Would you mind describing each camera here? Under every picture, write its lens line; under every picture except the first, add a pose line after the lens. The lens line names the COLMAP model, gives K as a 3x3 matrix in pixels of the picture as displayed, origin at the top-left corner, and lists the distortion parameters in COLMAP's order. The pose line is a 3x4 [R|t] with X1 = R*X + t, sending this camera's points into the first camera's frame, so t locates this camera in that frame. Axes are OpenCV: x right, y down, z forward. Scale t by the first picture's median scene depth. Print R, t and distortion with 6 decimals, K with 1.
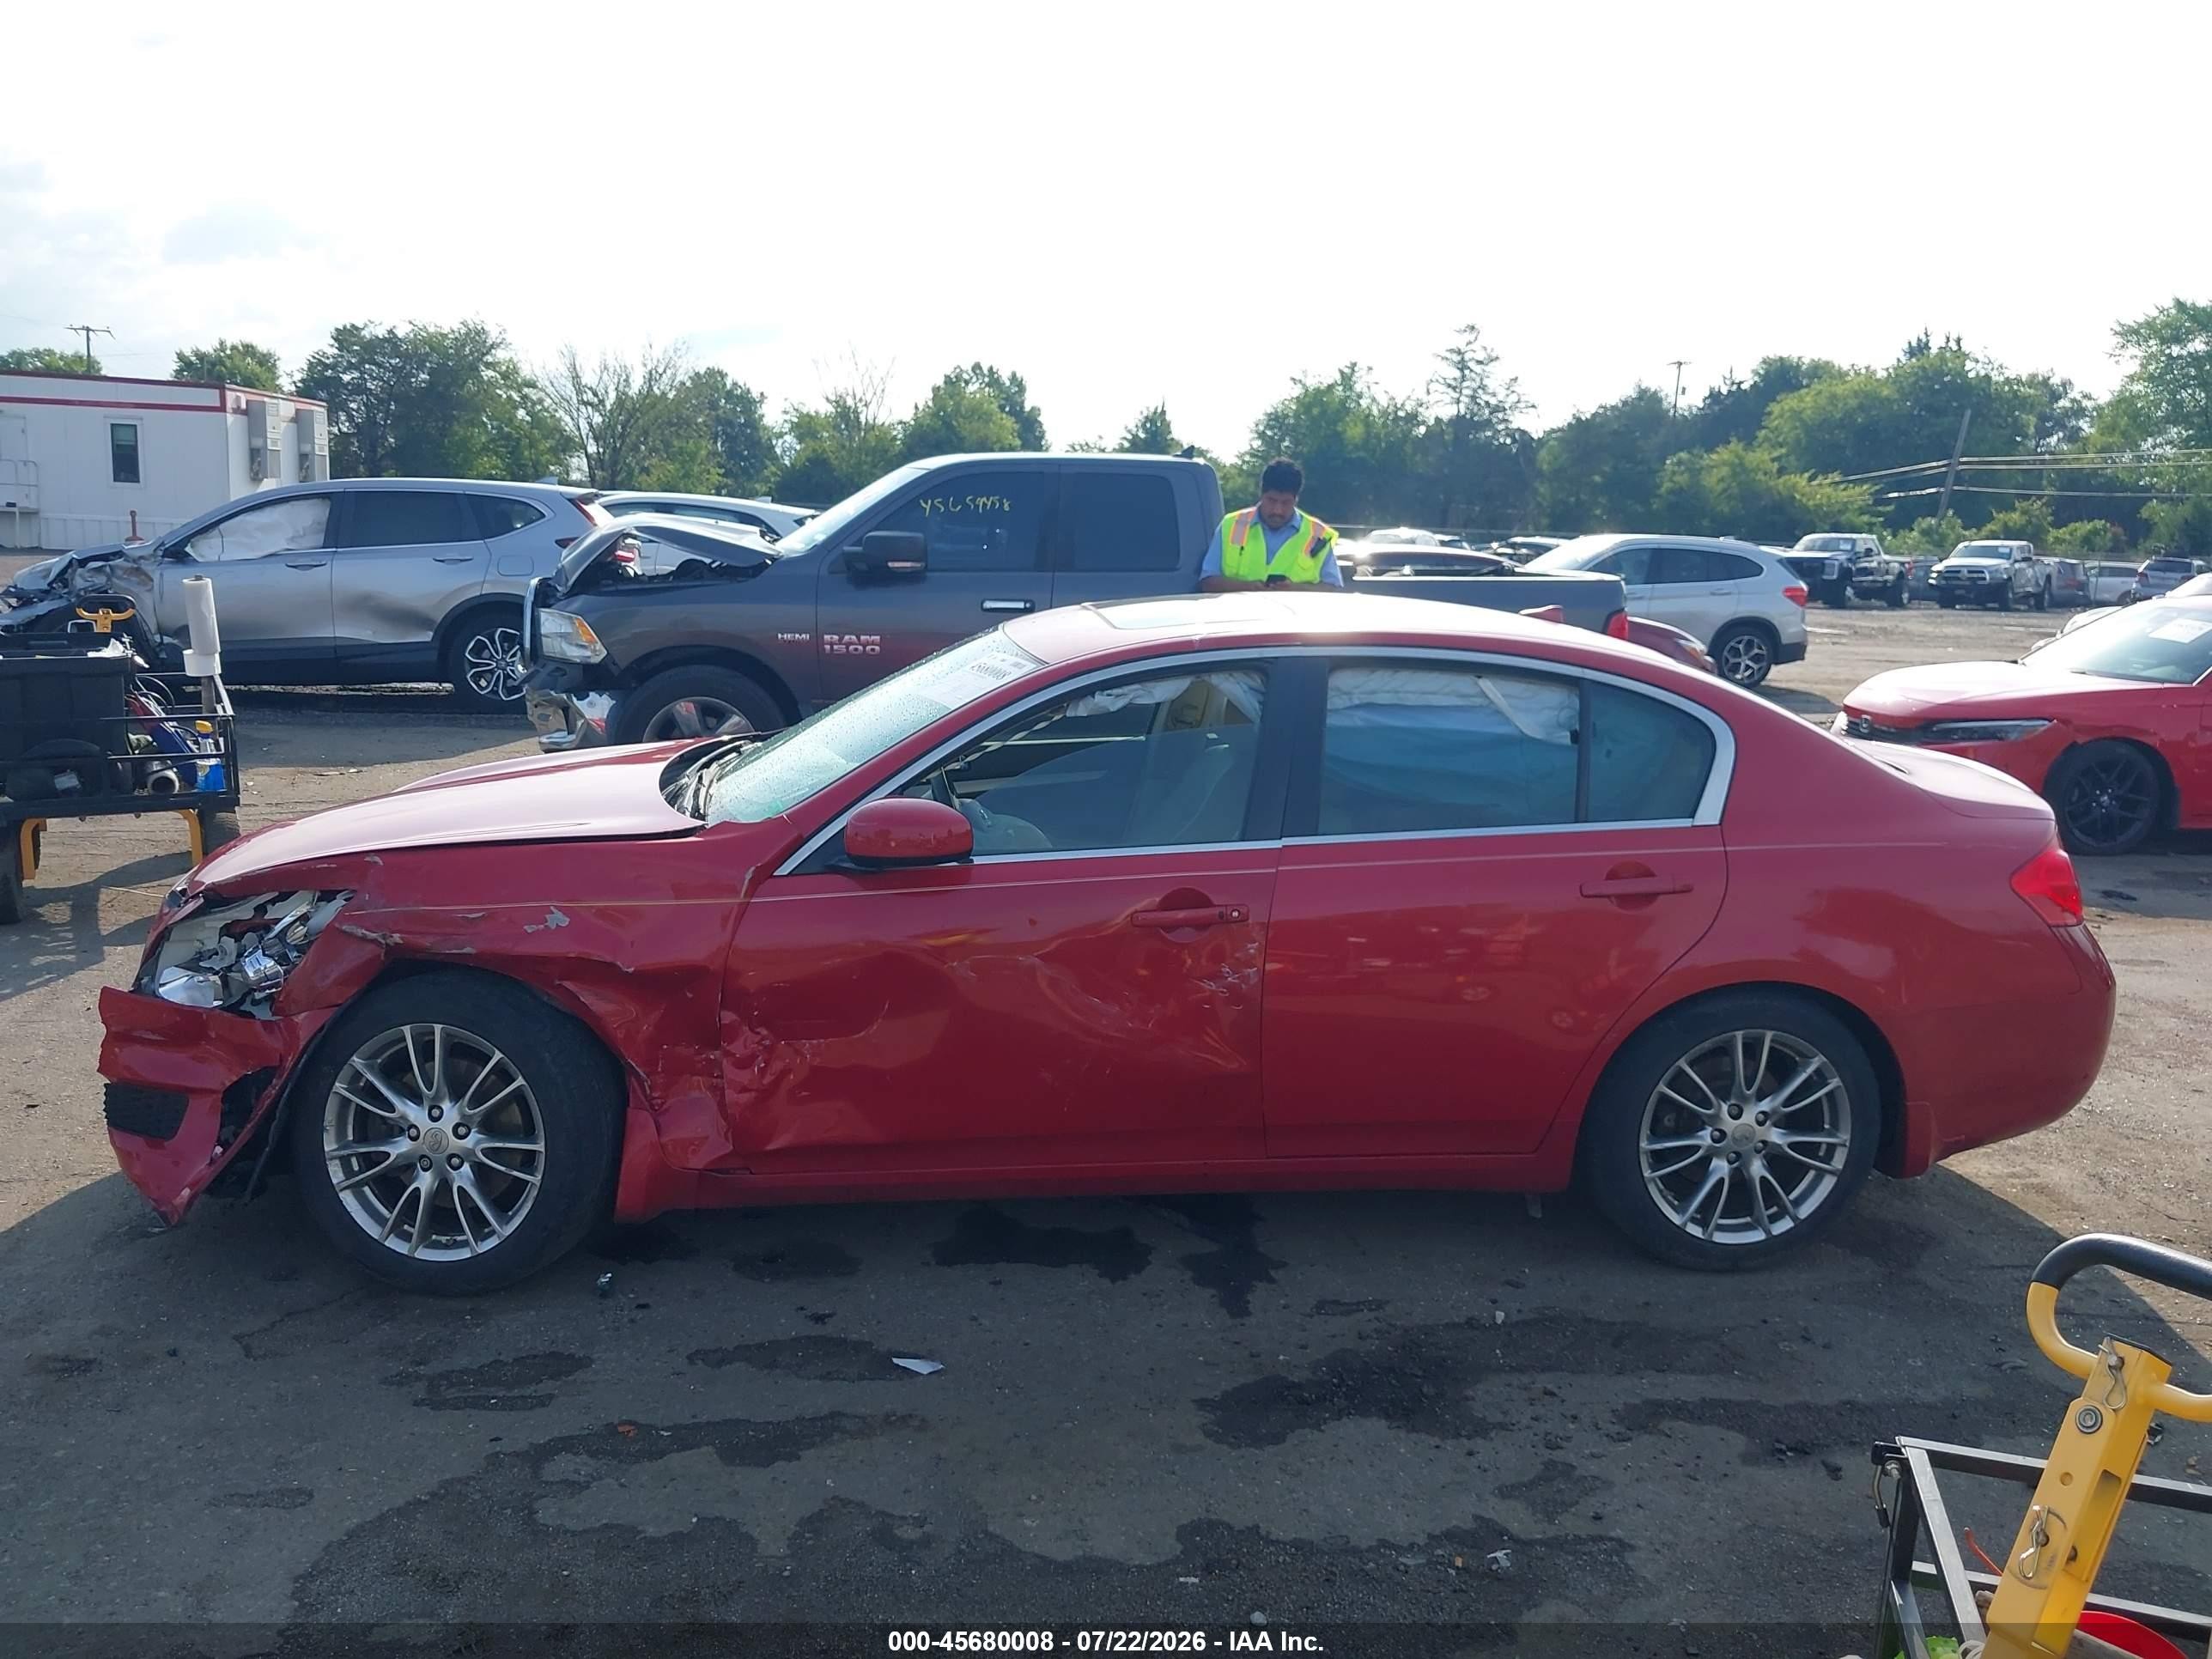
lens RADIAL K [[1756.5, 0, 1105.0], [0, 1756.5, 888.0], [0, 0, 1]] dist [-0.015993, 0.016302]
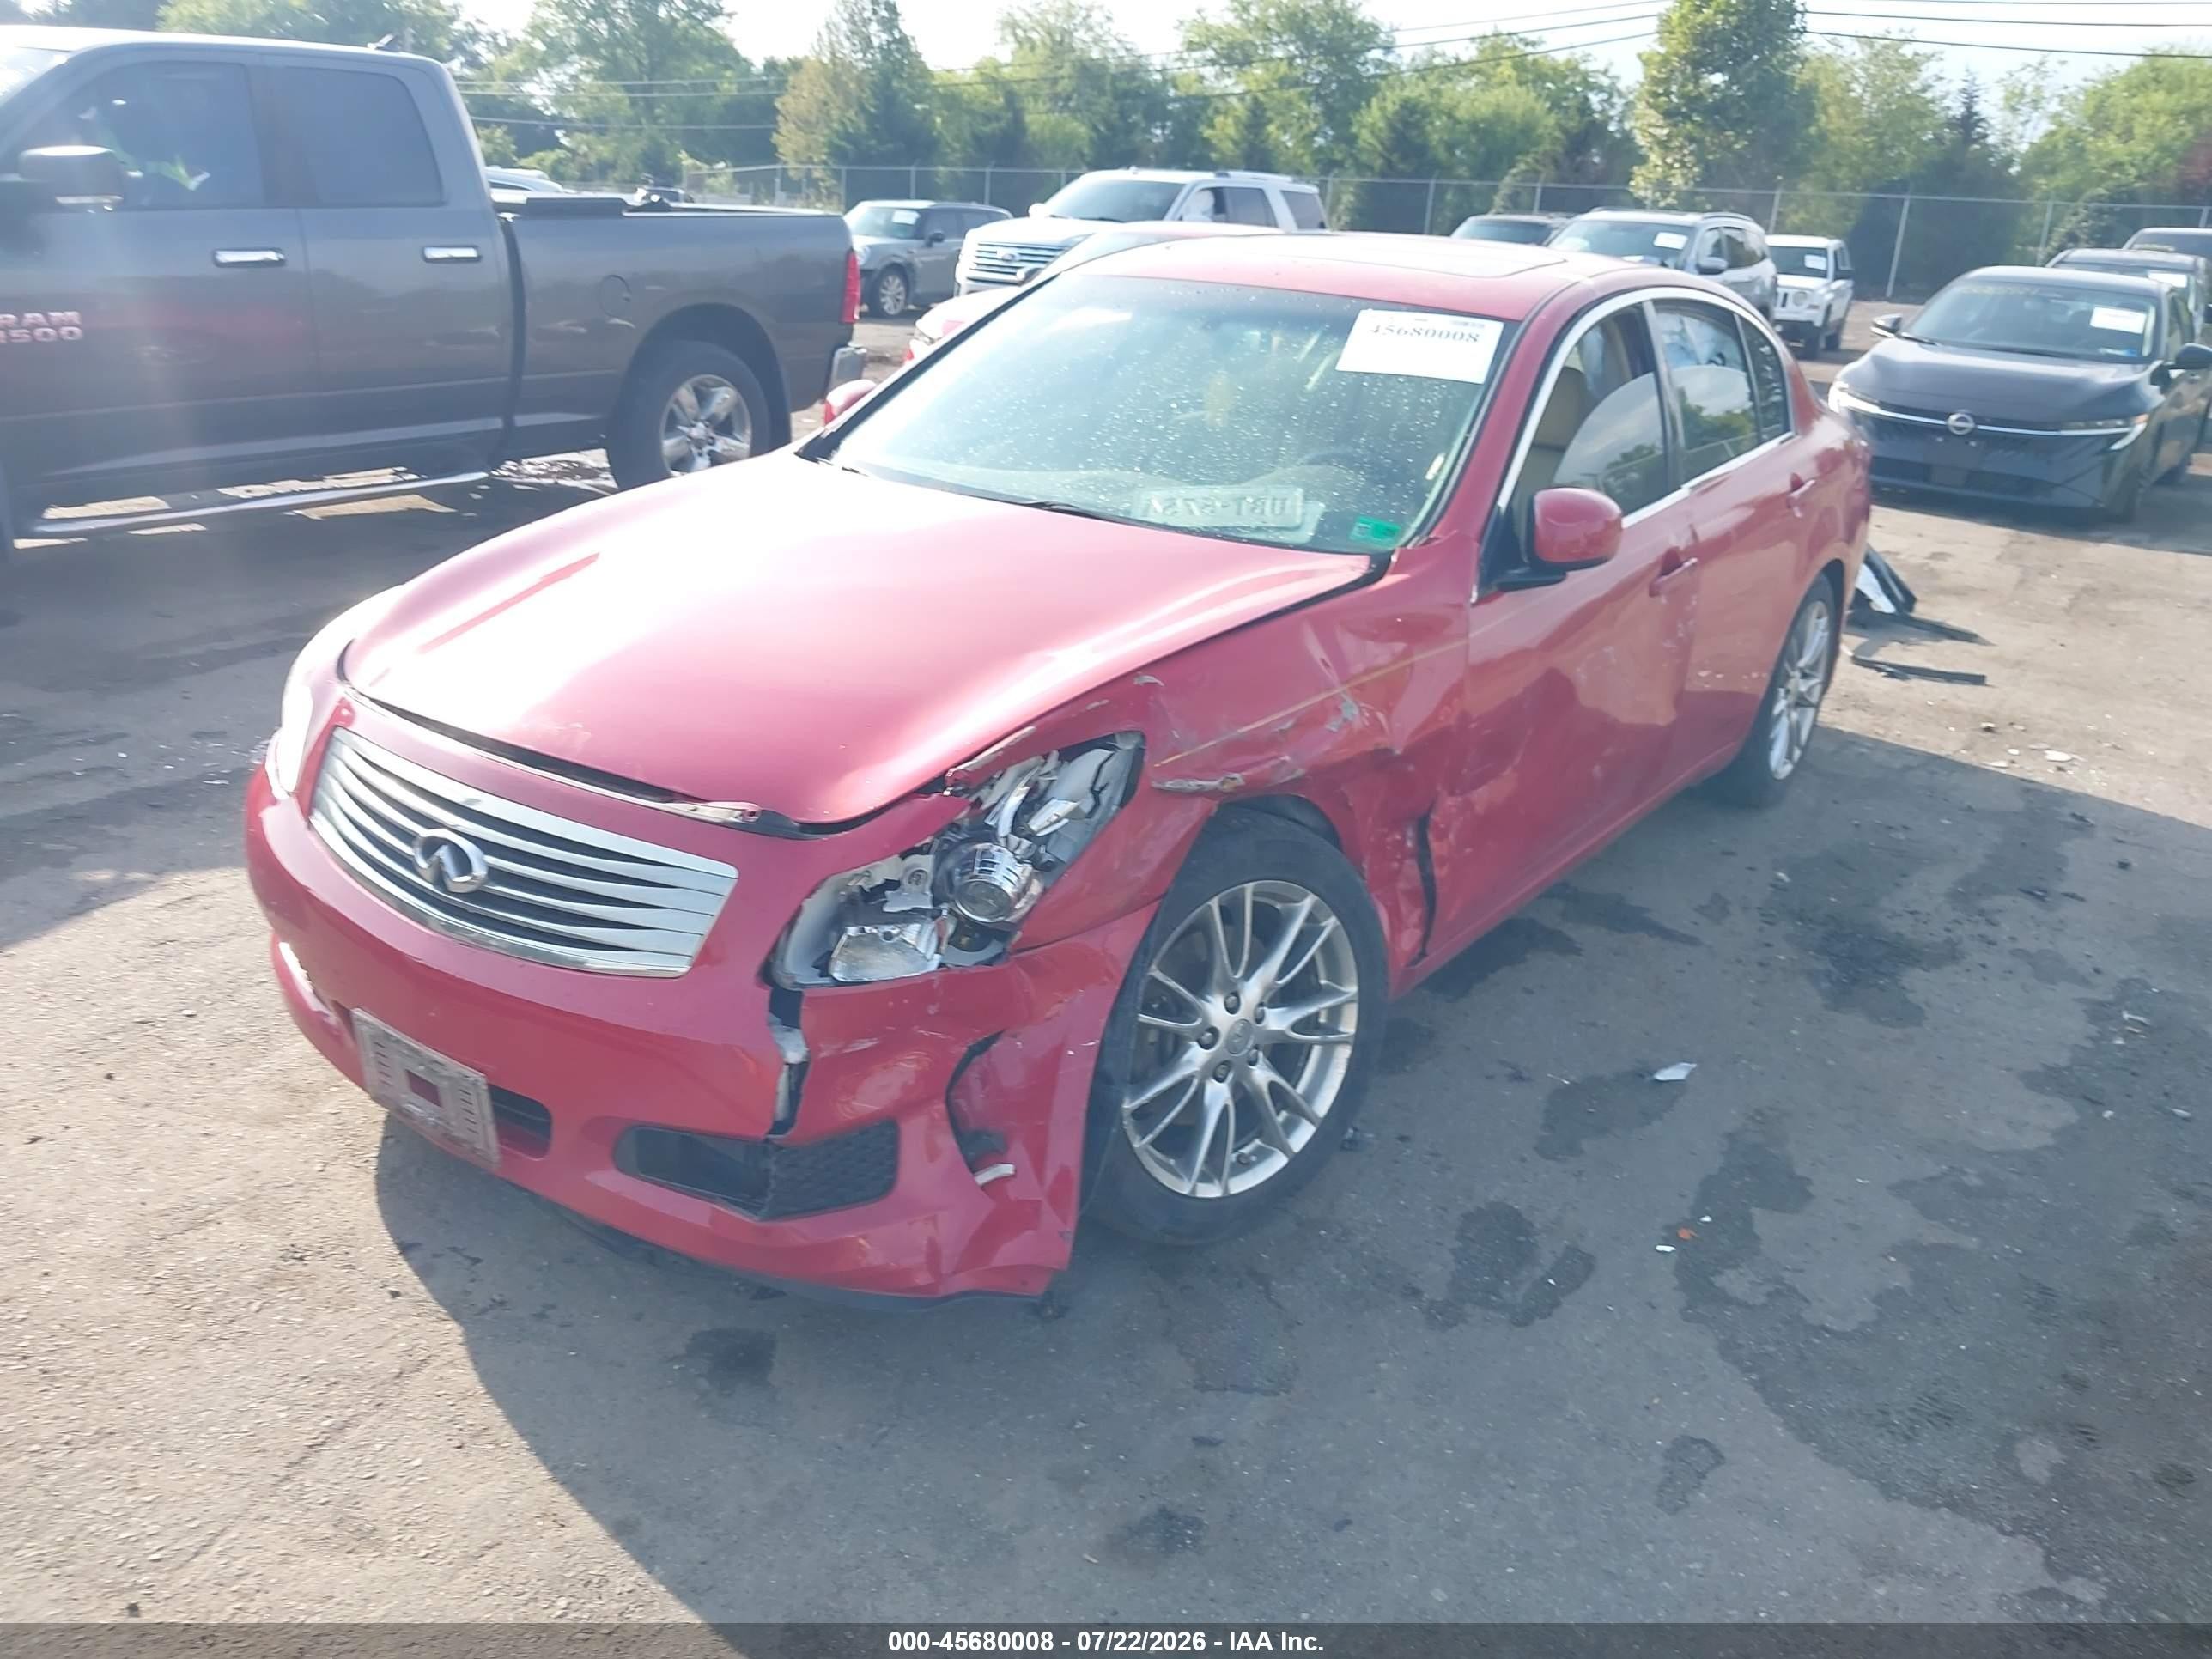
lens RADIAL K [[1756.5, 0, 1114.8], [0, 1756.5, 818.3], [0, 0, 1]] dist [-0.015993, 0.016302]
pose [[0.666255, -0.250670, 0.702331, -1.044244], [0.134873, 0.966784, 0.217111, -0.130675], [-0.733426, -0.049926, 0.677933, 0.617341]]
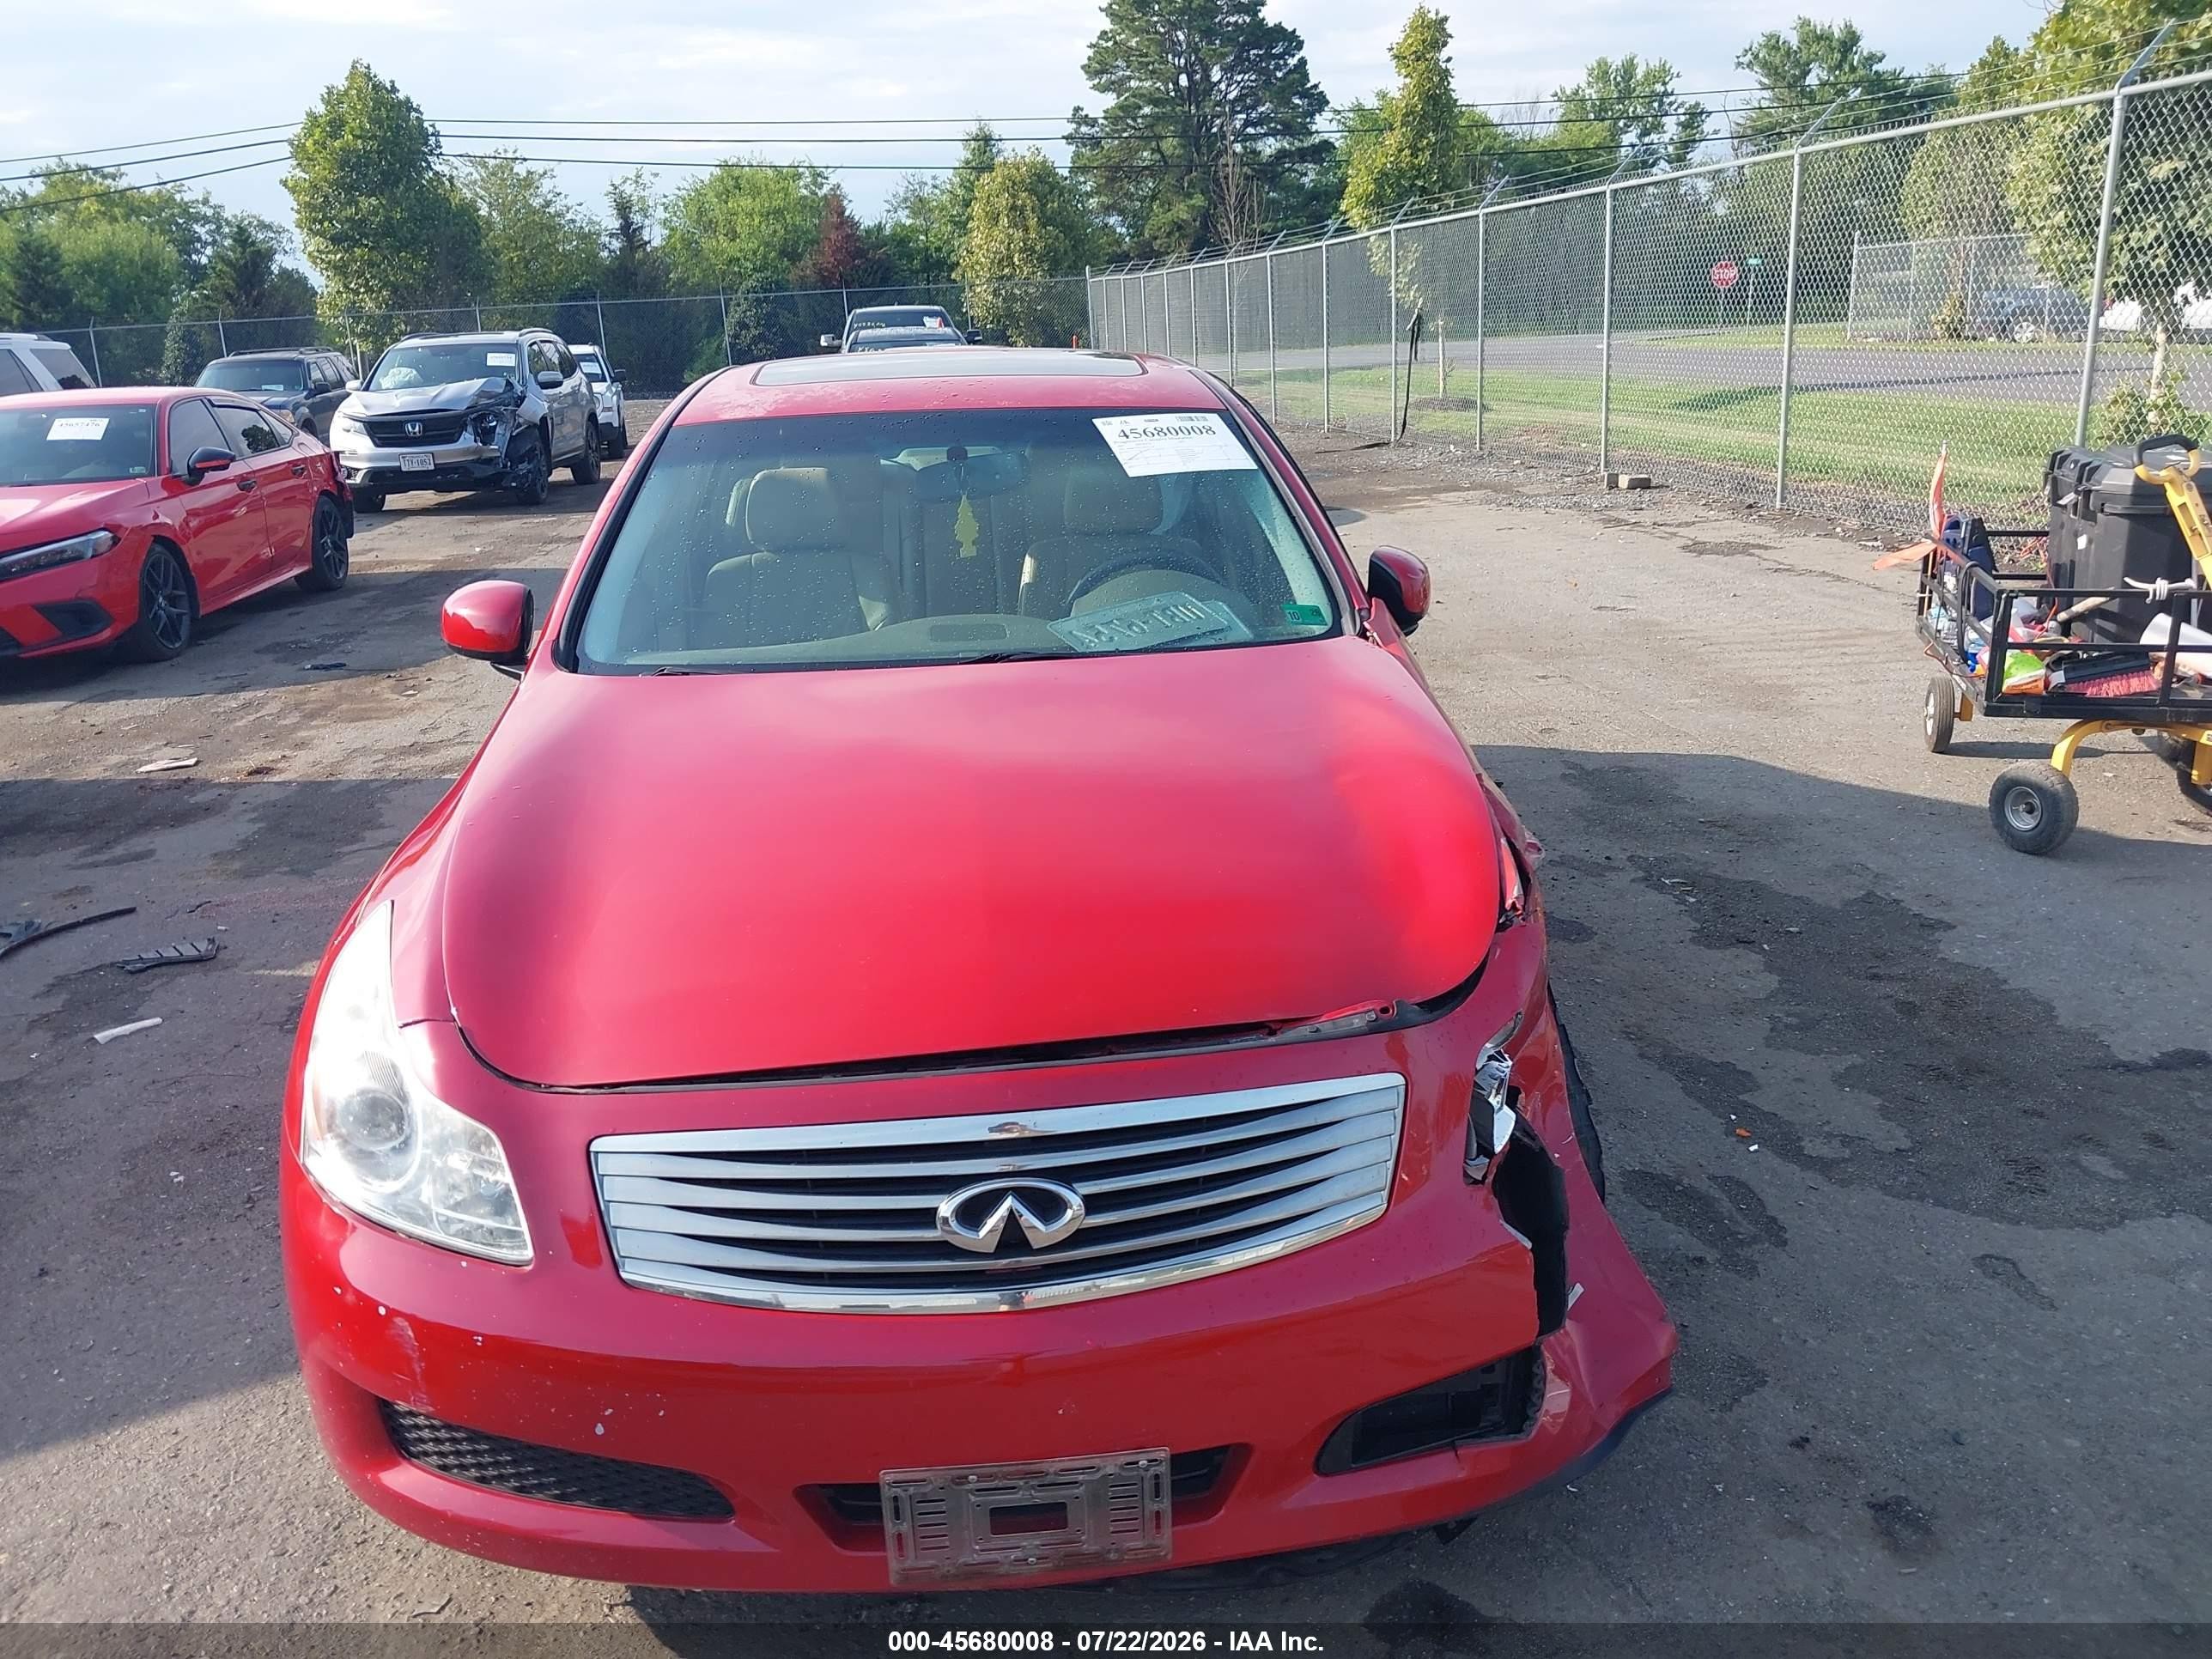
lens RADIAL K [[1756.5, 0, 1097.0], [0, 1756.5, 839.3], [0, 0, 1]] dist [-0.015993, 0.016302]
pose [[0.014551, -0.317674, 0.948088, -1.221647], [0.256648, 0.917609, 0.303522, -0.272312], [-0.966395, 0.238909, 0.094882, 1.234889]]
